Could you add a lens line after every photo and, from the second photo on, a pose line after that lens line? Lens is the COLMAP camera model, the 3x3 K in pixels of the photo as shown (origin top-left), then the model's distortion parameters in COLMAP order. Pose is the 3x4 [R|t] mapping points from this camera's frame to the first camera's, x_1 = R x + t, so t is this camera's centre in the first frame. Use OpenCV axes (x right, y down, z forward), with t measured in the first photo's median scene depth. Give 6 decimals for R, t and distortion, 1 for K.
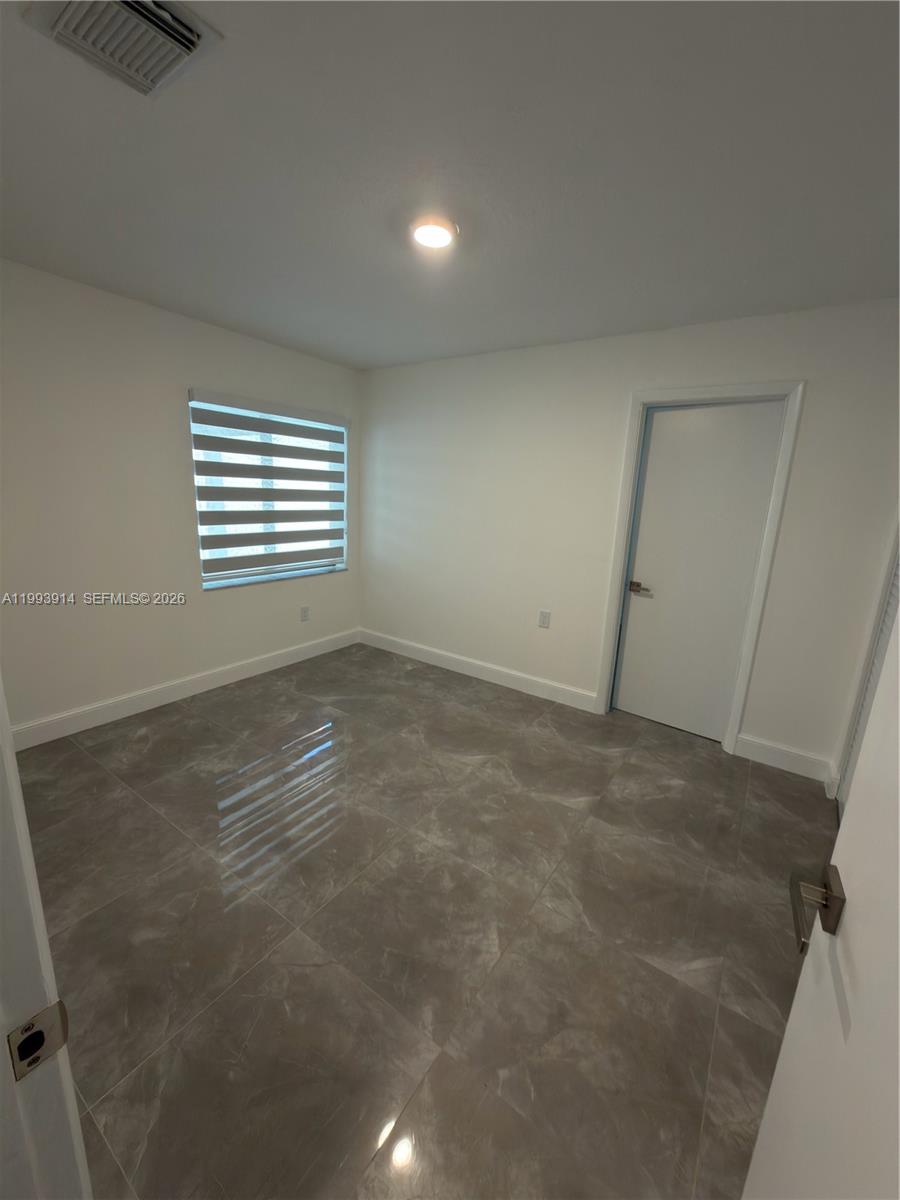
lens RADIAL K [[484.9, 0, 444.6], [0, 484.9, 596.6], [0, 0, 1]] dist [-0.000601, -0.000213]
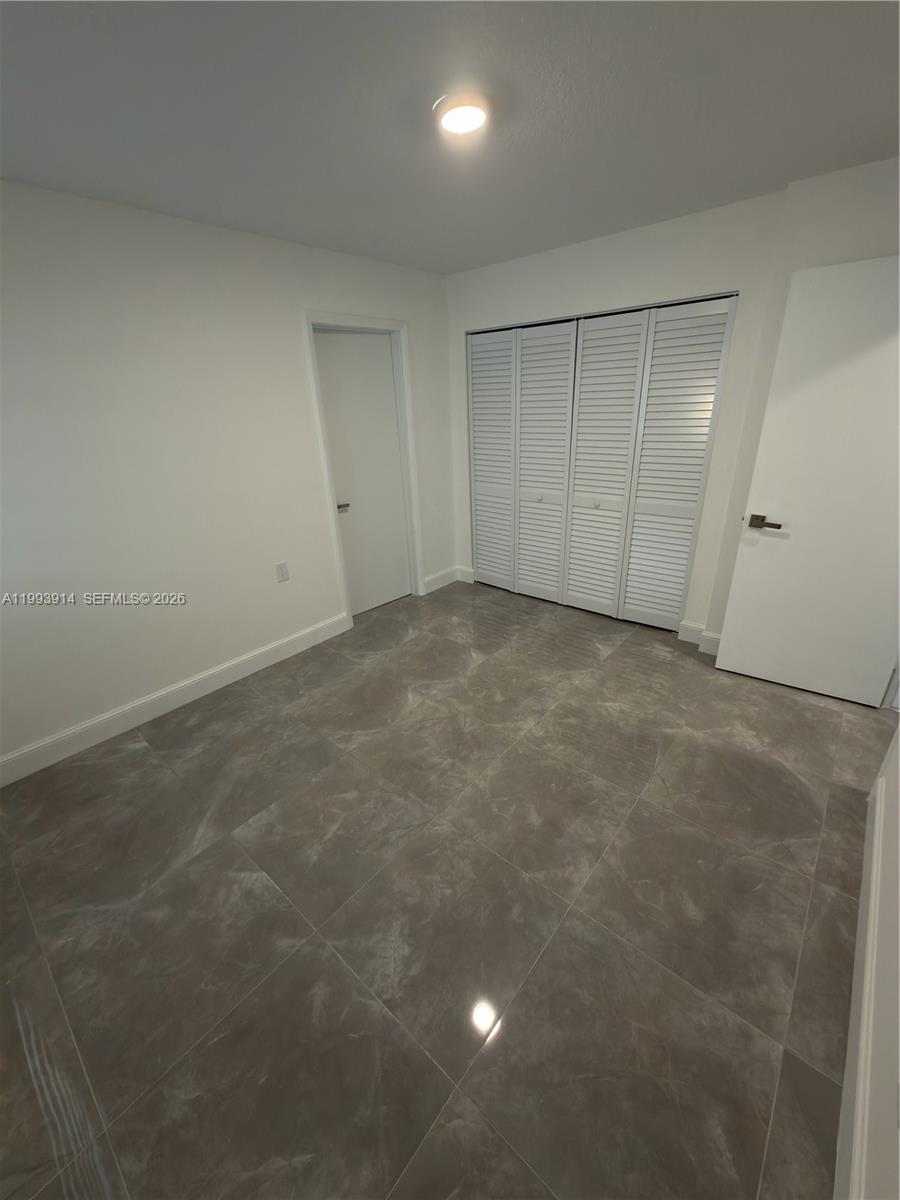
lens RADIAL K [[484.9, 0, 441.6], [0, 484.9, 607.2], [0, 0, 1]] dist [-0.000601, -0.000213]
pose [[0.090095, -0.443356, 0.891806, -0.790574], [0.258755, 0.875118, 0.408918, -0.249077], [-0.961732, 0.193918, 0.193564, 0.727503]]
